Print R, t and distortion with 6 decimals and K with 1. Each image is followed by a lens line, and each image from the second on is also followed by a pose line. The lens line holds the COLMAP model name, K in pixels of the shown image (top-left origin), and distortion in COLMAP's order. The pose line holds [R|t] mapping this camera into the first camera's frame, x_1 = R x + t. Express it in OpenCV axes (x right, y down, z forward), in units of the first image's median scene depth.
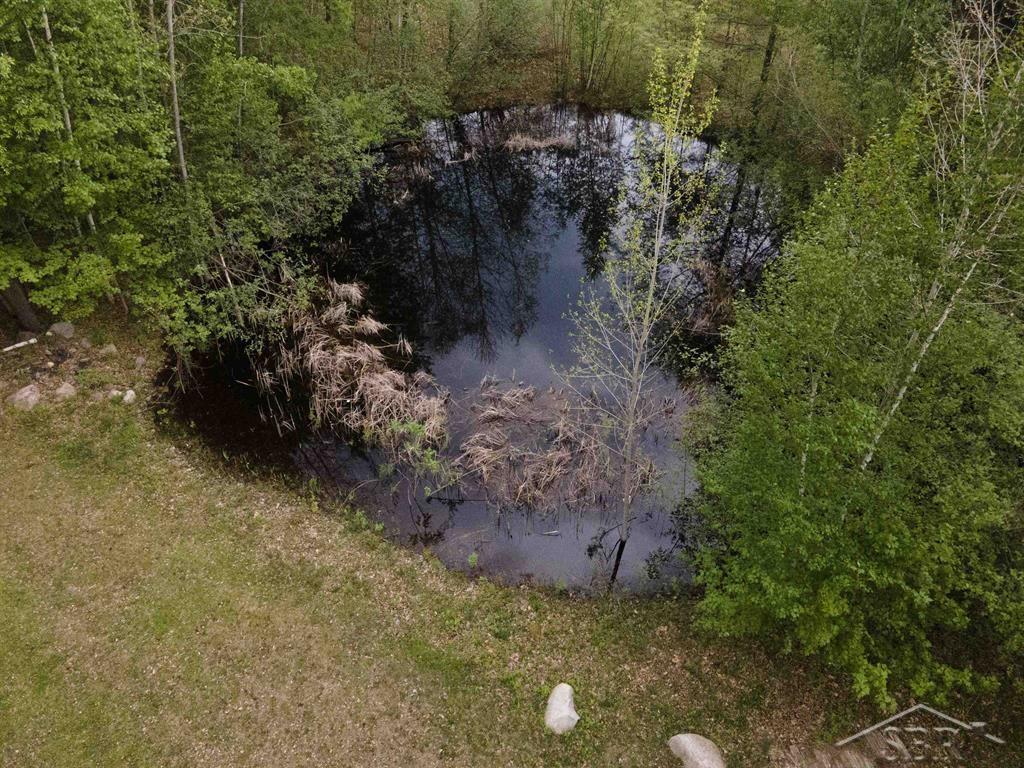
lens RADIAL K [[720.5, 0, 511.4], [0, 720.5, 384.4], [0, 0, 1]] dist [0.033135, 0.010425]
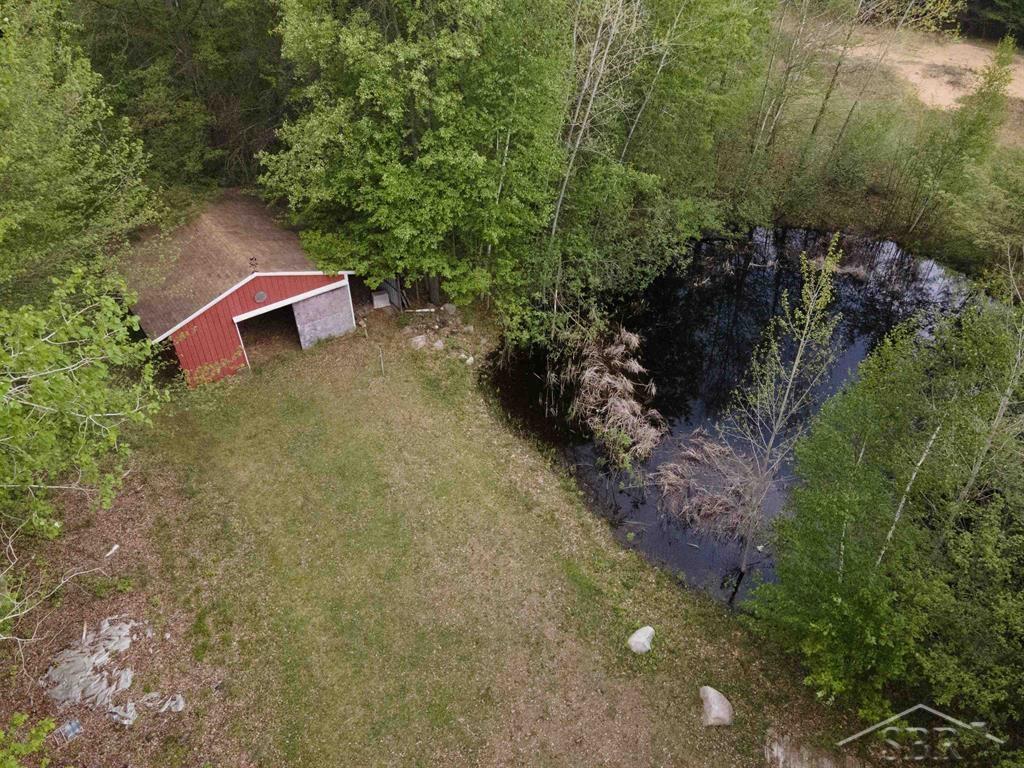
lens RADIAL K [[720.5, 0, 512.5], [0, 720.5, 383.0], [0, 0, 1]] dist [0.033135, 0.010425]
pose [[0.858566, 0.317034, -0.402931, 0.178069], [-0.347631, 0.937627, -0.002991, 0.033629], [0.376851, 0.142640, 0.915225, -0.348575]]
